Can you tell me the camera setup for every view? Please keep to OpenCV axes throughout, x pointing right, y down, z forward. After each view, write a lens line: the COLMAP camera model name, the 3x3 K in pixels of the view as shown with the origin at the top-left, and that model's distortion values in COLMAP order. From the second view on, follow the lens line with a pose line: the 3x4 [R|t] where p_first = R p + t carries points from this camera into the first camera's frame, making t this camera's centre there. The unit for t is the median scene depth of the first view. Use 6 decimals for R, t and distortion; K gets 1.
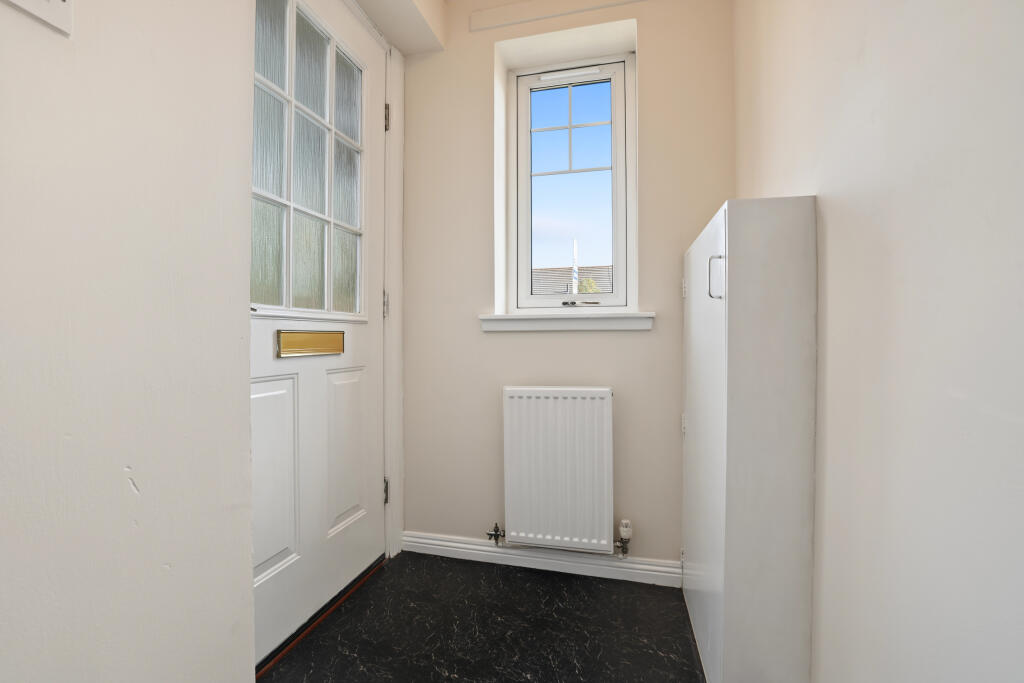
lens RADIAL K [[459.8, 0, 504.1], [0, 459.8, 337.7], [0, 0, 1]] dist [-0.023613, 0.009354]
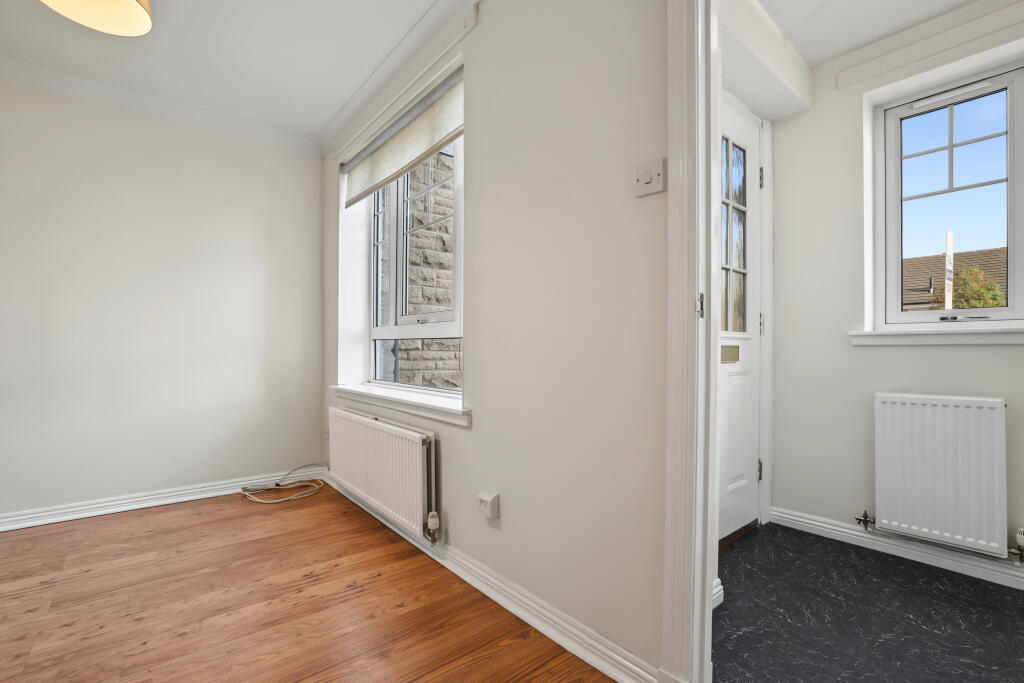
lens RADIAL K [[459.8, 0, 528.3], [0, 459.8, 349.6], [0, 0, 1]] dist [-0.023613, 0.009354]
pose [[0.830377, 0.003172, -0.557193, -0.086923], [-0.005537, 0.999981, -0.002558, 0.004166], [0.557175, 0.005209, 0.830379, -0.433785]]
